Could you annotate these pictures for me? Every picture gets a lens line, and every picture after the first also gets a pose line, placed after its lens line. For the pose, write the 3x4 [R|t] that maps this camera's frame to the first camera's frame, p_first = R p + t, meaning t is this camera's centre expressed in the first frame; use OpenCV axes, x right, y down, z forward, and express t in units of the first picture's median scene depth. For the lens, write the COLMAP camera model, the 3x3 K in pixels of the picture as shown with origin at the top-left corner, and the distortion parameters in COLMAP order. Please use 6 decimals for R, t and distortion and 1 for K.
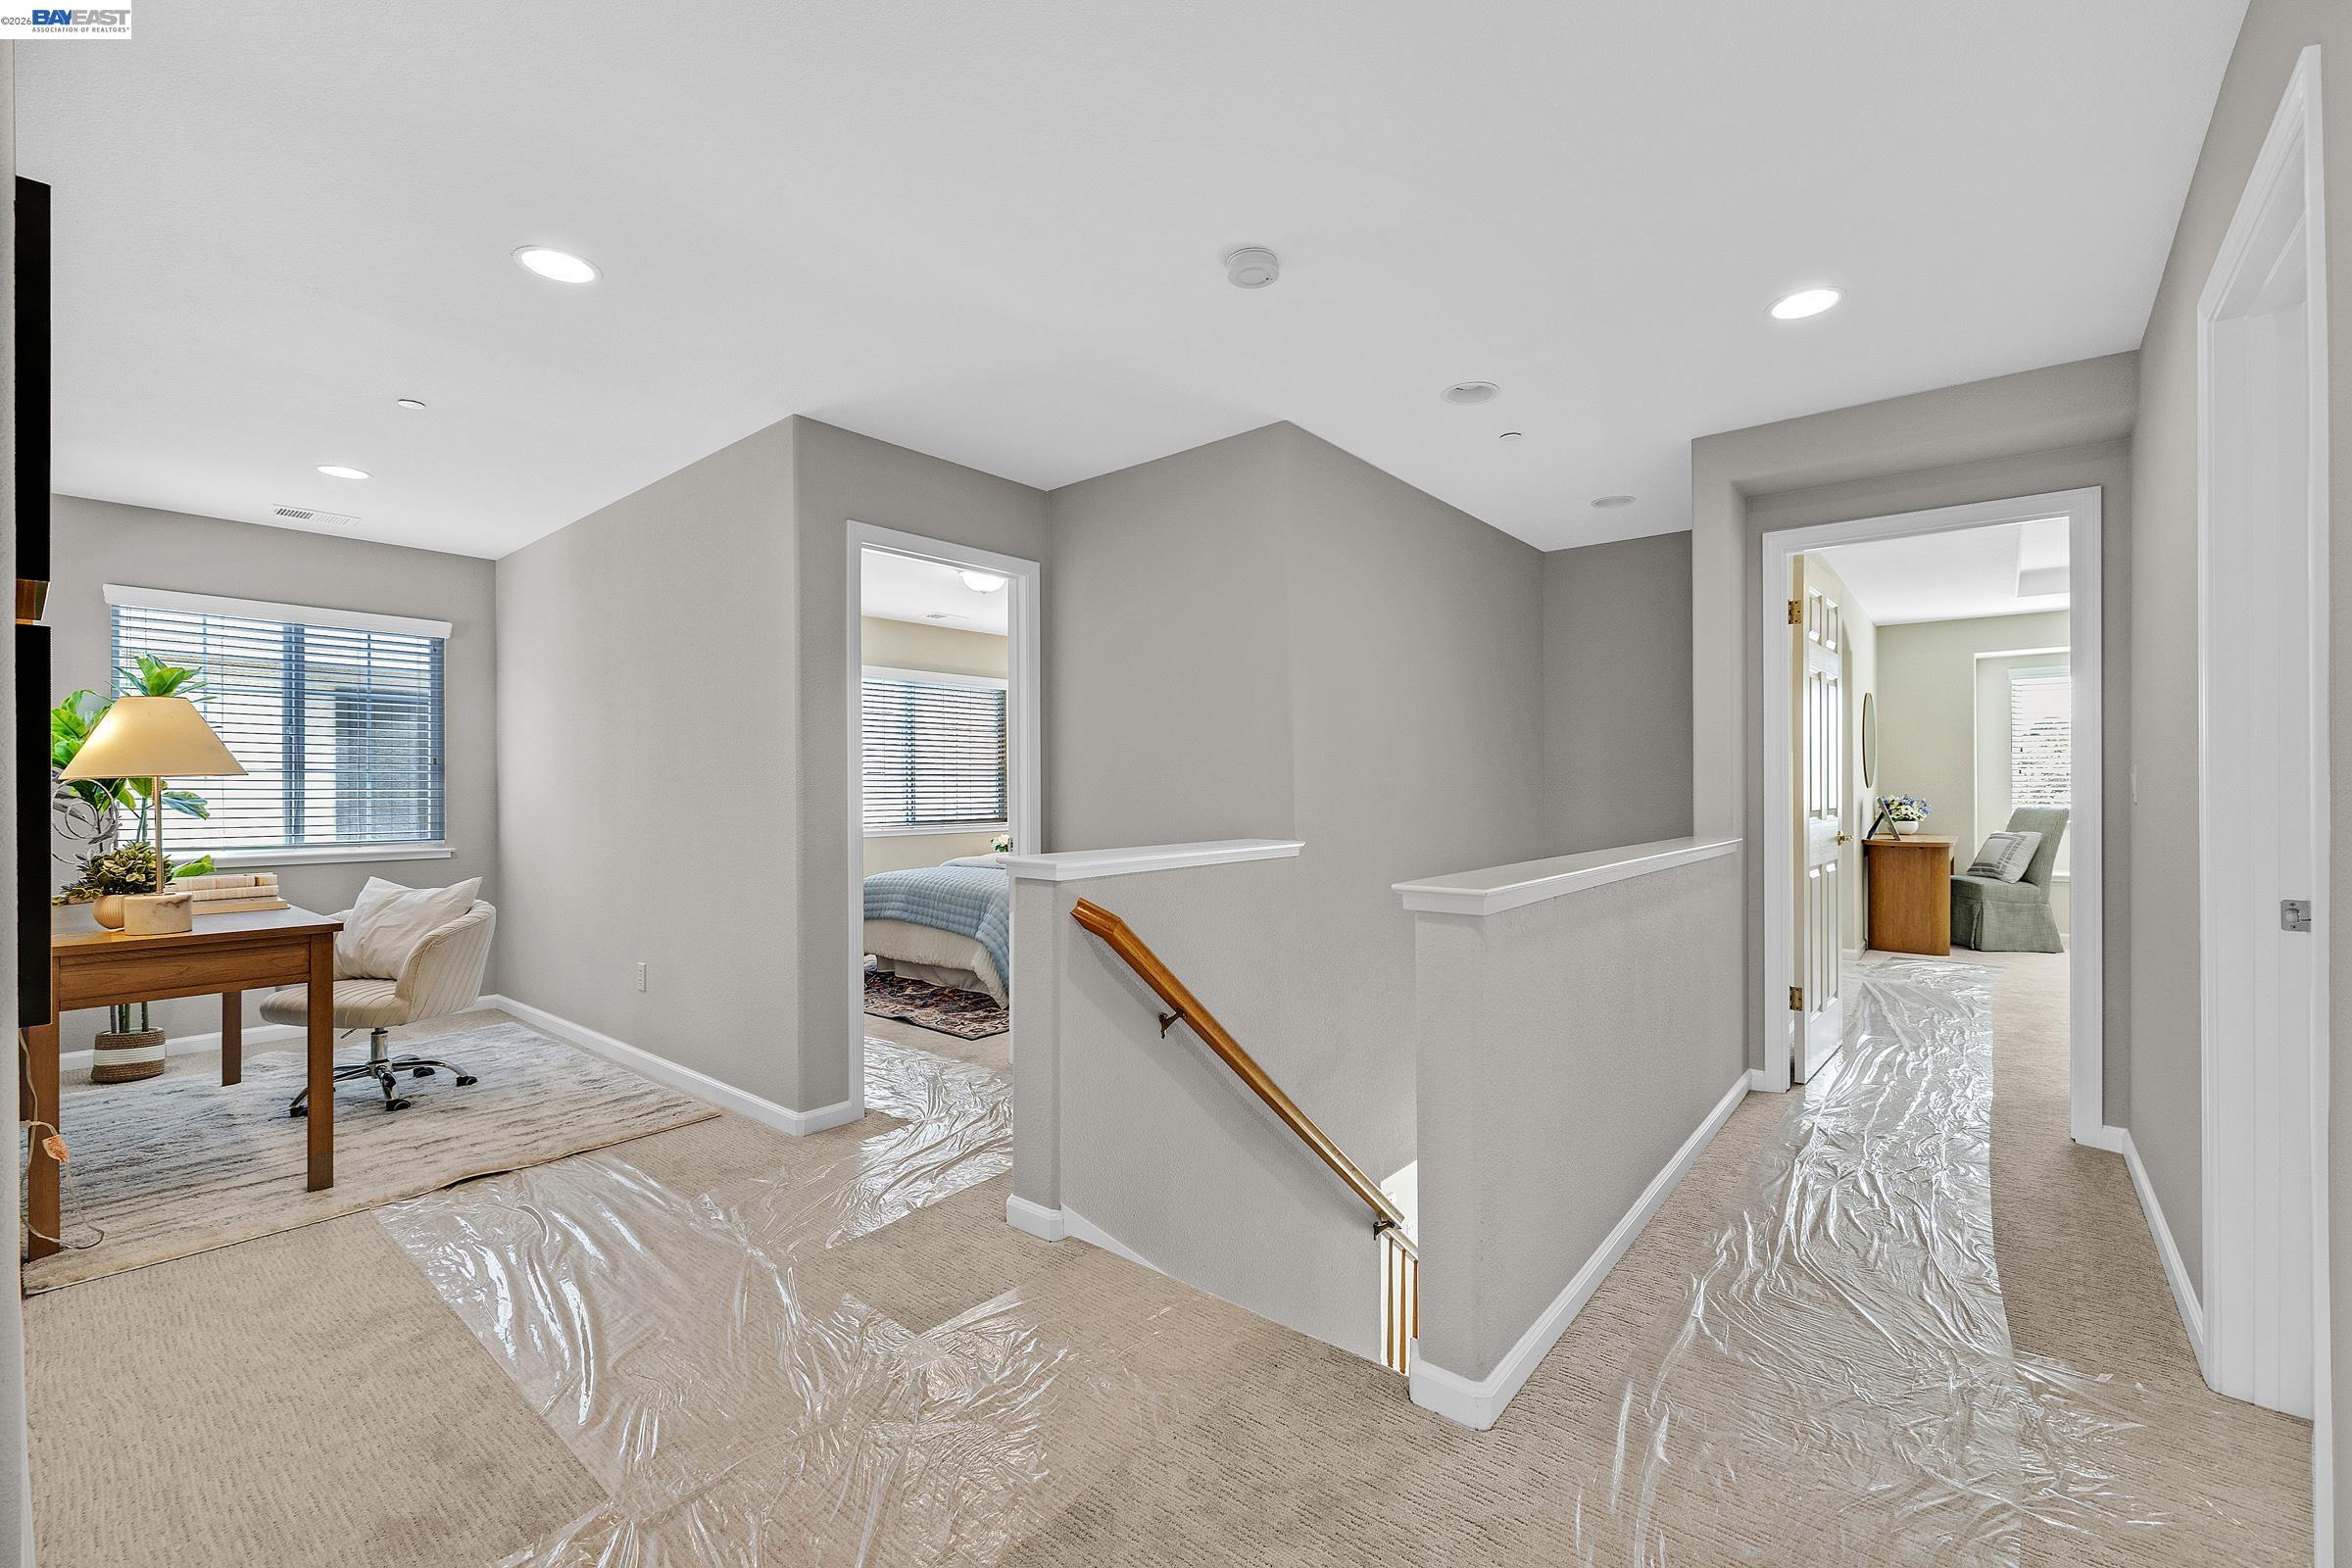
lens RADIAL K [[993.1, 0, 1175.3], [0, 993.1, 783.3], [0, 0, 1]] dist [0.005329, -0.000244]
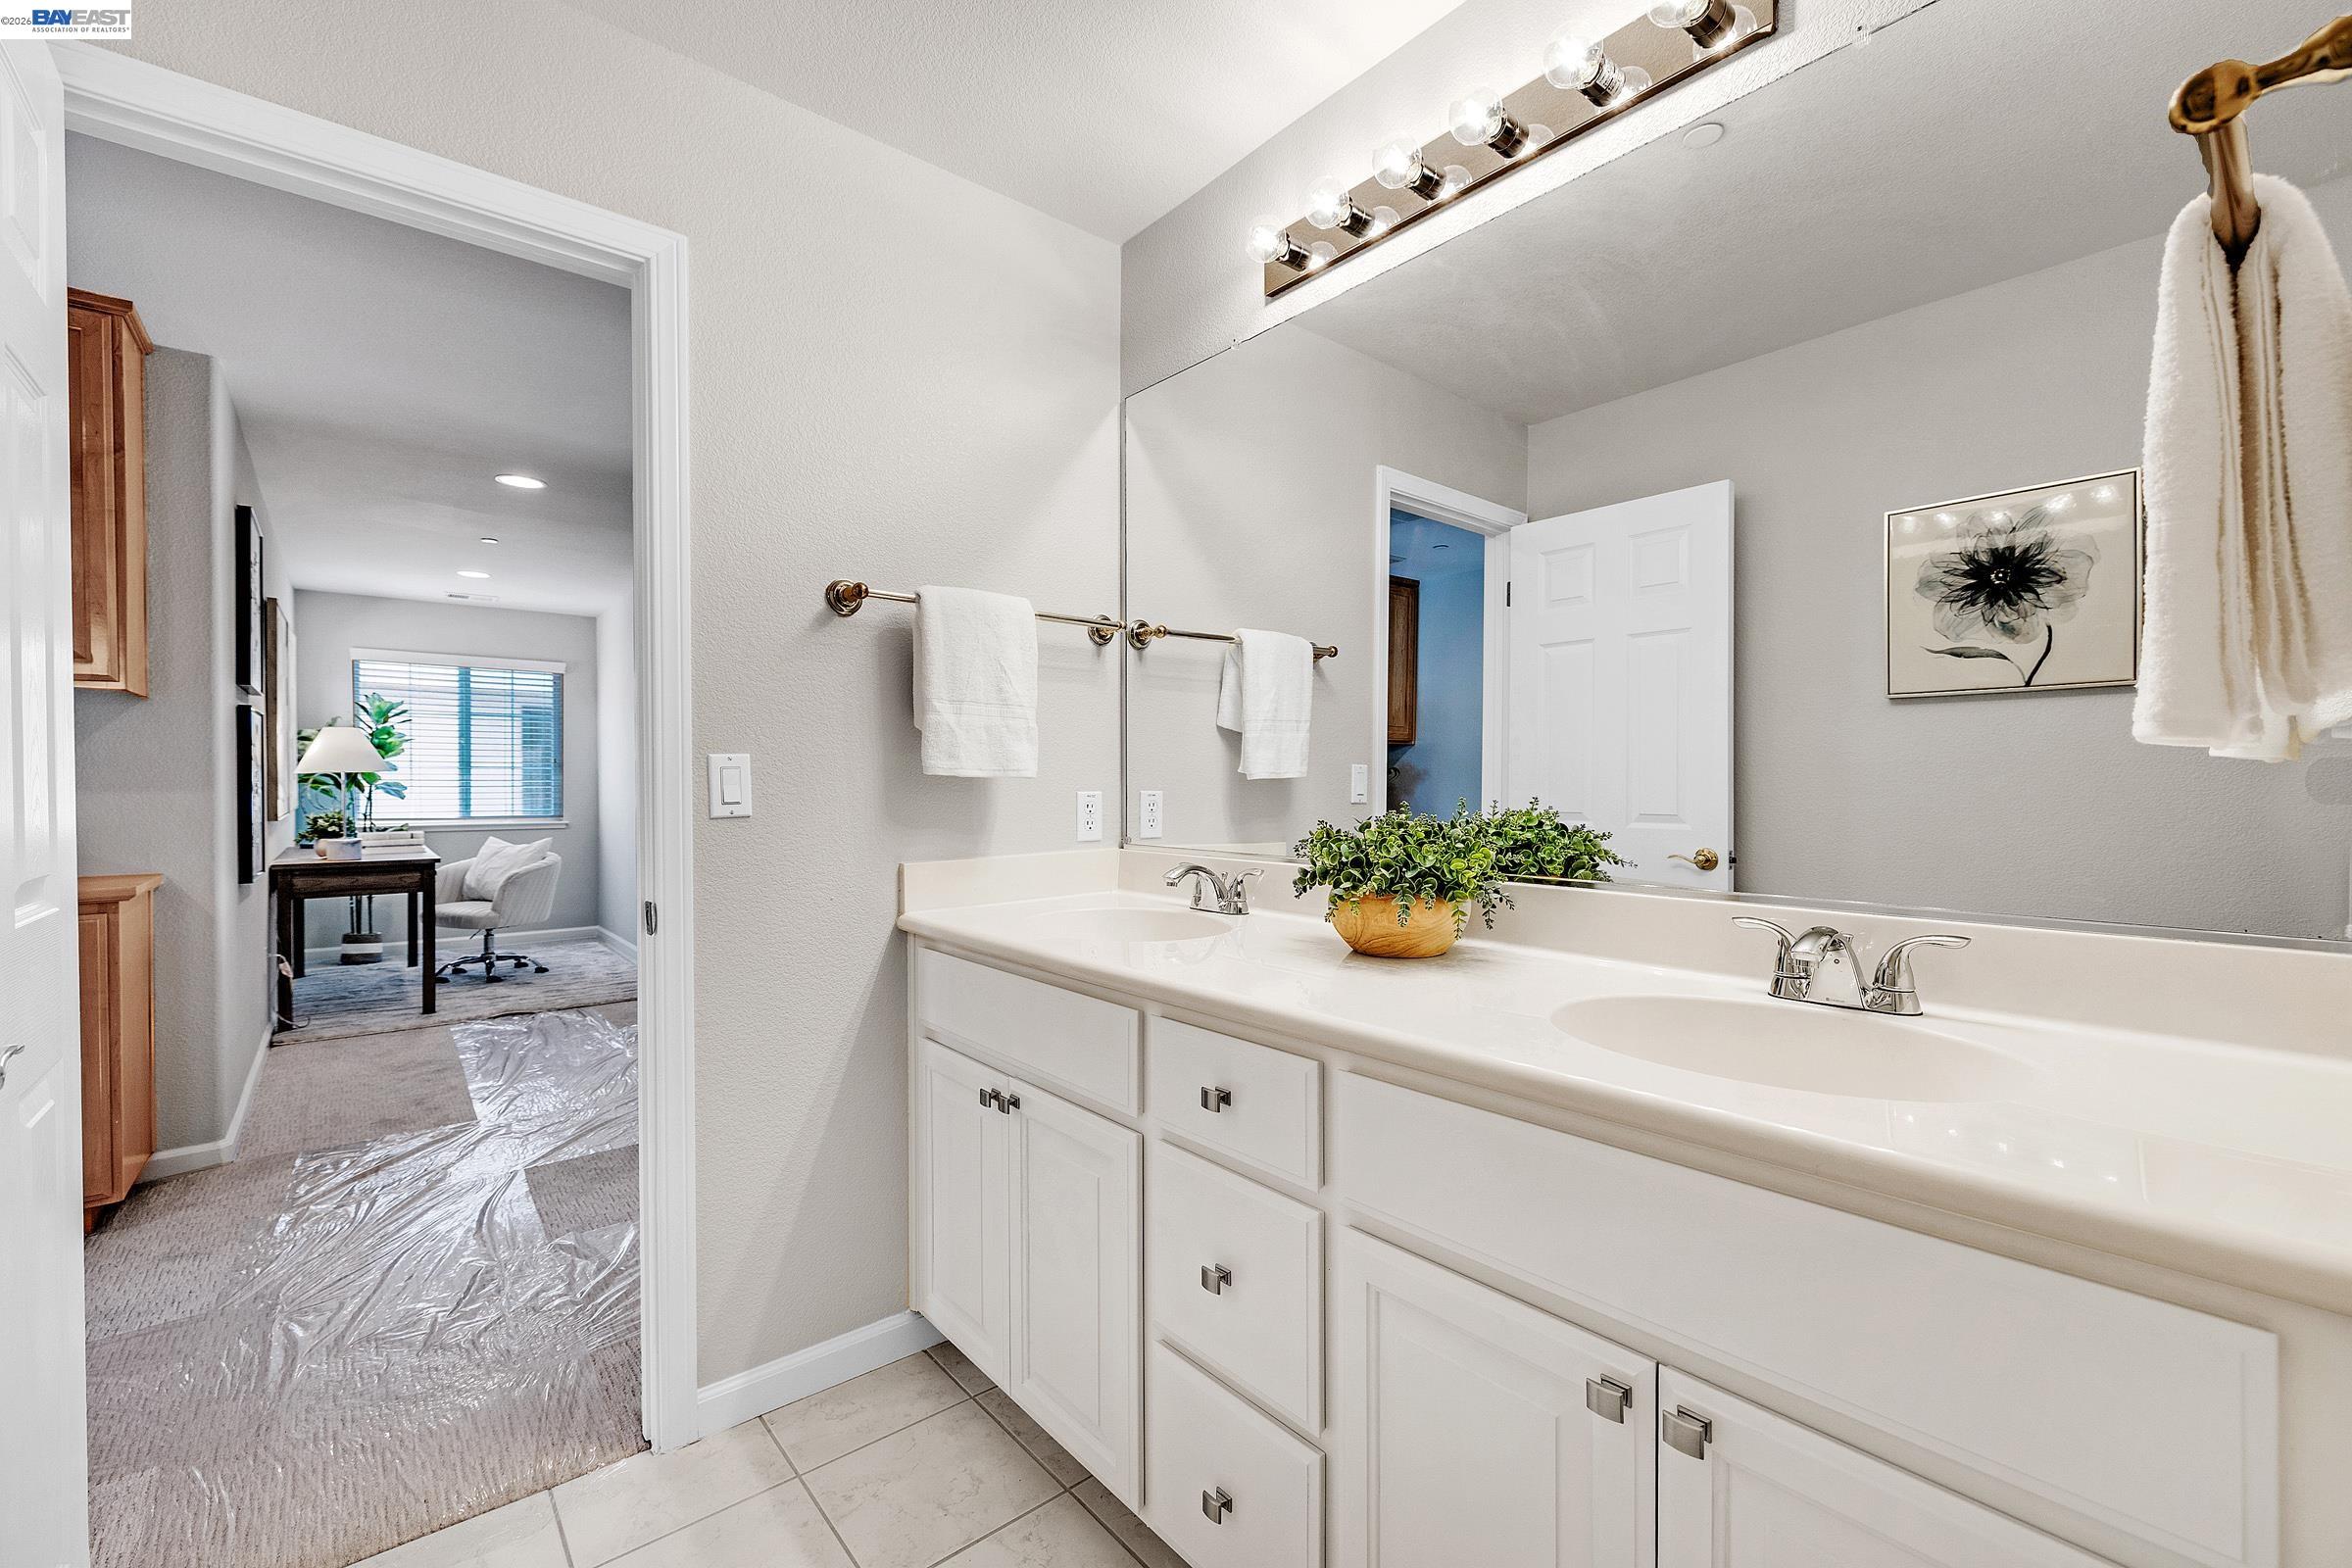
lens RADIAL K [[993.1, 0, 1175.9], [0, 993.1, 787.5], [0, 0, 1]] dist [0.005329, -0.000244]
pose [[0.983324, 0.001853, -0.181853, 0.554702], [0.000064, 0.999945, 0.010532, 0.002329], [0.181863, -0.010368, 0.983269, -0.342949]]
